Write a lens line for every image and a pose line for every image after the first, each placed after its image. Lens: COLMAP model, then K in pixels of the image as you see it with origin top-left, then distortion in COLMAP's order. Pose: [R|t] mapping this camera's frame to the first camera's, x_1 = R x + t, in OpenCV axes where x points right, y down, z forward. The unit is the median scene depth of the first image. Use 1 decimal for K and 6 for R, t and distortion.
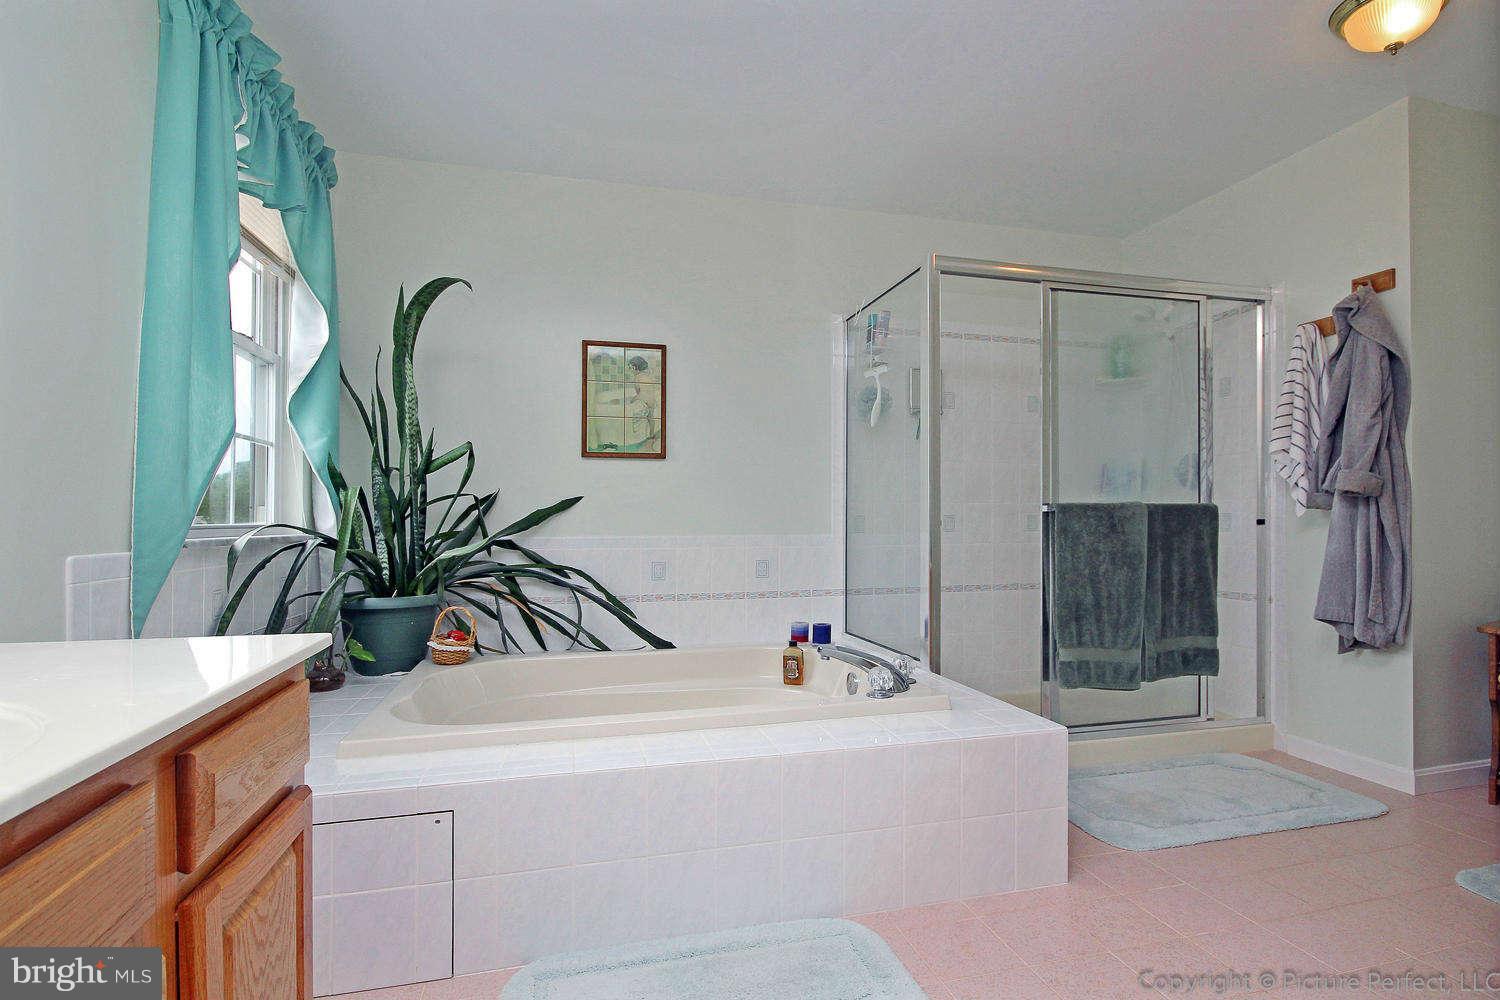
lens RADIAL K [[691.3, 0, 752.9], [0, 691.3, 508.2], [0, 0, 1]] dist [0.003296, 0.000024]
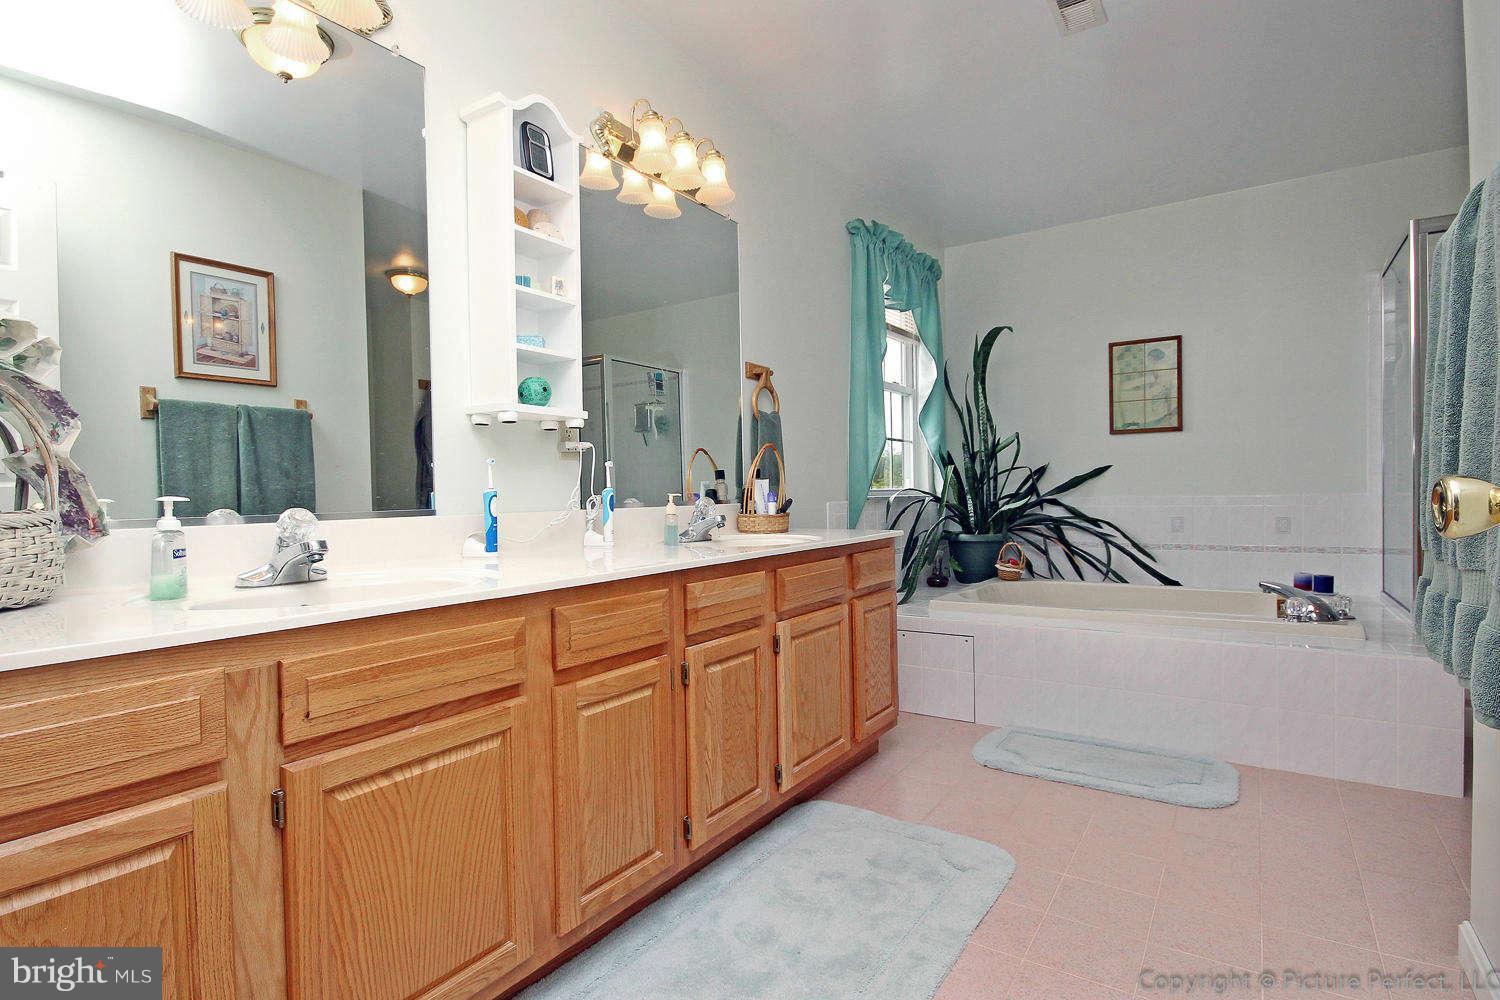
lens RADIAL K [[691.3, 0, 752.2], [0, 691.3, 499.7], [0, 0, 1]] dist [0.003296, 0.000024]
pose [[0.627262, 0.000533, -0.778808, 0.358479], [0.024774, 0.999480, 0.020637, 0.004517], [0.778414, -0.032239, 0.626923, -0.350239]]
